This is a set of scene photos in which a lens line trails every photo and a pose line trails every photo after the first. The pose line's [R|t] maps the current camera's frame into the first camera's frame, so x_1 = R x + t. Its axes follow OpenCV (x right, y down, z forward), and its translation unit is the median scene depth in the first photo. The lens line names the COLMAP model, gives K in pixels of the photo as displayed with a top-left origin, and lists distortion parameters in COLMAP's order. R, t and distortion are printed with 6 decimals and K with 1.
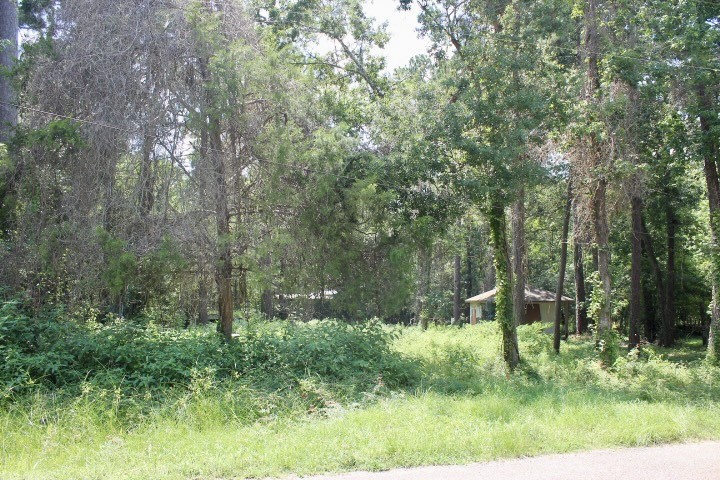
lens RADIAL K [[602.6, 0, 369.4], [0, 602.6, 221.7], [0, 0, 1]] dist [-0.189255, 0.166106]
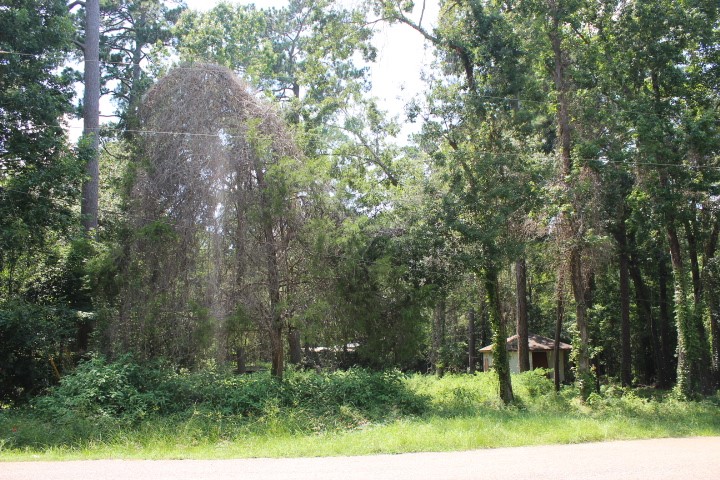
lens RADIAL K [[600.0, 0, 360.0], [0, 600.0, 240.0], [0, 0, 1]] dist [-0.177291, 0.167019]
pose [[0.998677, -0.023712, -0.045619, 0.002640], [0.021061, 0.998109, -0.057747, -0.029335], [0.046902, 0.056710, 0.997288, -0.267915]]
